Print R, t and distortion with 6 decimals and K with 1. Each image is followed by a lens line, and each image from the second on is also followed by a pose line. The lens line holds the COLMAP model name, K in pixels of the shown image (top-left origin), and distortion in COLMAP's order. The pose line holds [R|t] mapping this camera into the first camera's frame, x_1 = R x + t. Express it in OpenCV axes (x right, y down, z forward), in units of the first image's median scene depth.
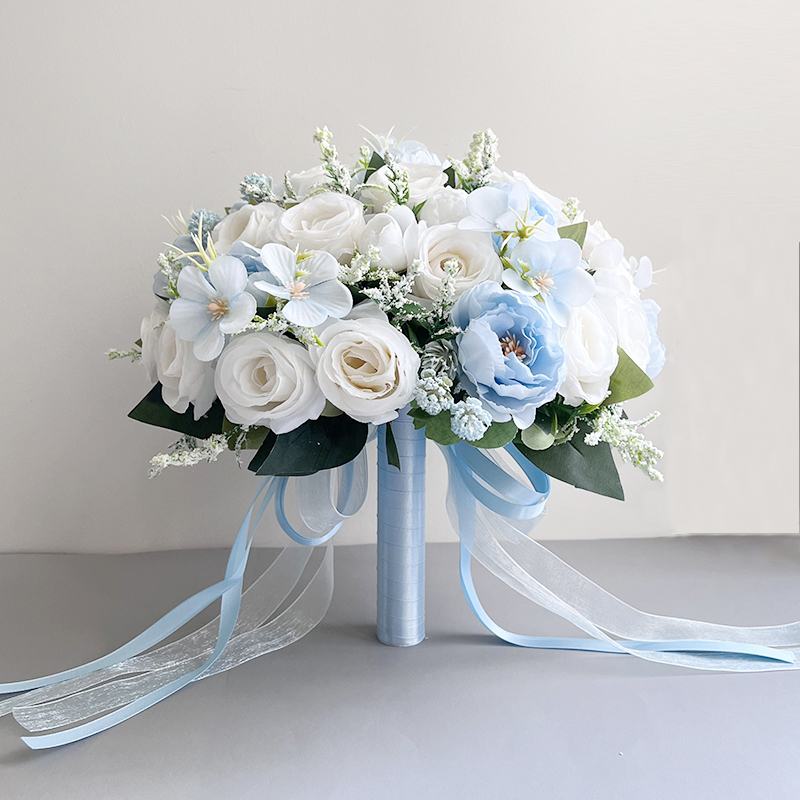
lens RADIAL K [[793.9, 0, 400.0], [0, 793.9, 400.0], [0, 0, 1]] dist [-0.002459, -0.004081]
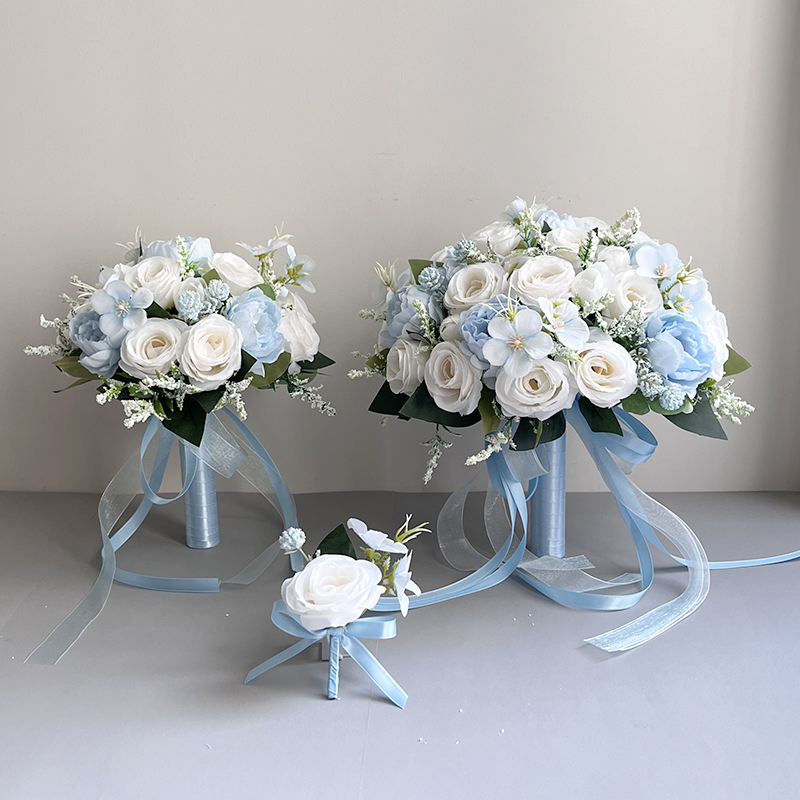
lens RADIAL K [[793.9, 0, 400.0], [0, 793.9, 400.0], [0, 0, 1]] dist [-0.002459, -0.004081]
pose [[0.970304, -0.110277, 0.215290, -0.755130], [0.108643, 0.993891, 0.019450, -0.056342], [-0.216120, 0.004517, 0.976356, -0.423515]]
